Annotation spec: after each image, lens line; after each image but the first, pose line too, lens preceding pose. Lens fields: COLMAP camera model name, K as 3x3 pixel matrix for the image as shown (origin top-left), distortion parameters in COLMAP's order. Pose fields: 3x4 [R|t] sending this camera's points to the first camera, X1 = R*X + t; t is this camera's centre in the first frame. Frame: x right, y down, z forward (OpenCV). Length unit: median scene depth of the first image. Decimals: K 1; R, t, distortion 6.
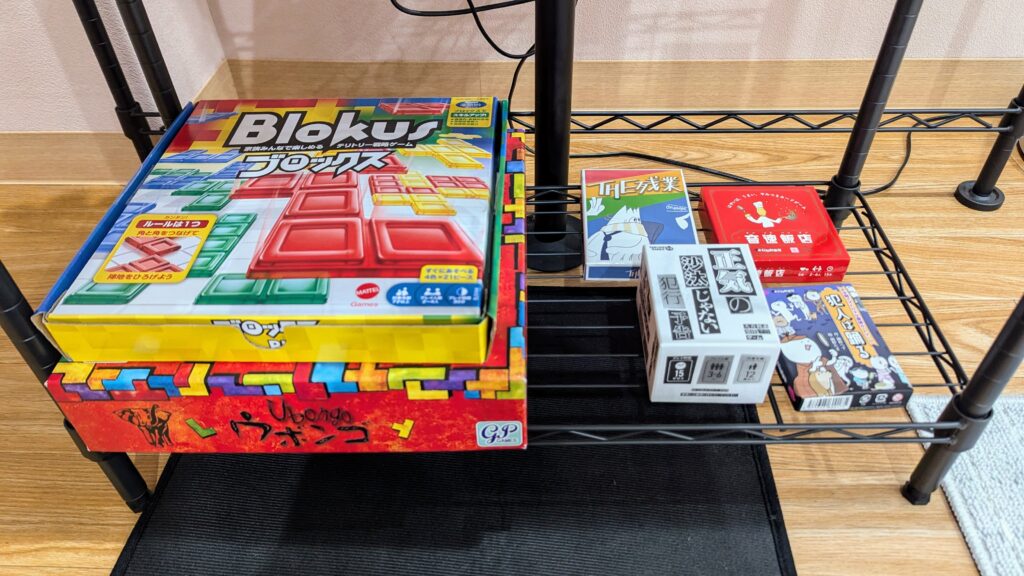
lens RADIAL K [[711.8, 0, 512.0], [0, 711.8, 288.0], [0, 0, 1]] dist [0.025771, -0.006645]
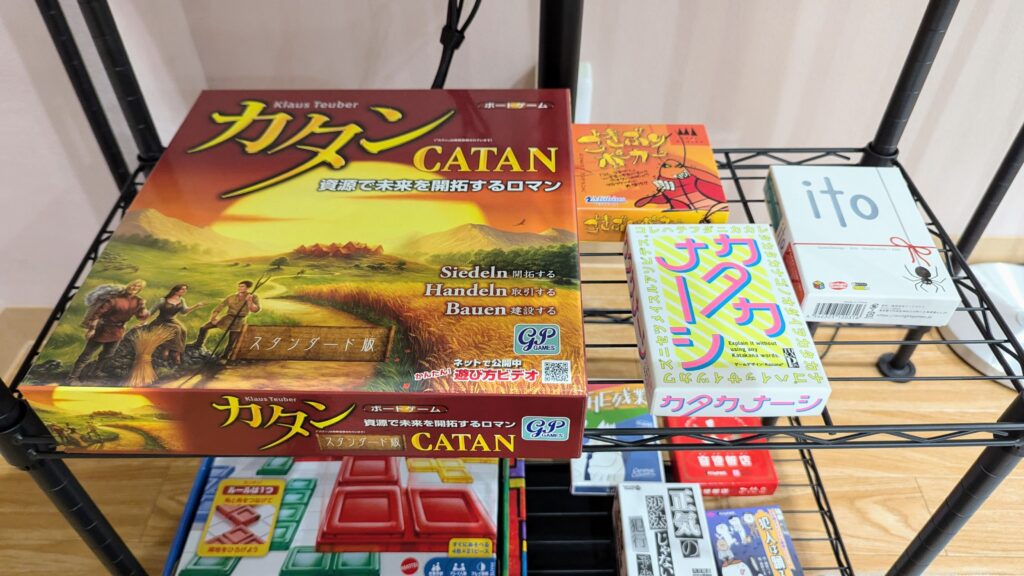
lens RADIAL K [[711.8, 0, 512.0], [0, 711.8, 288.0], [0, 0, 1]] dist [0.025771, -0.006645]
pose [[0.999495, -0.001492, 0.031748, -0.048599], [-0.000060, 0.998807, 0.048827, -0.517625], [-0.031783, -0.048805, 0.998303, -0.275296]]
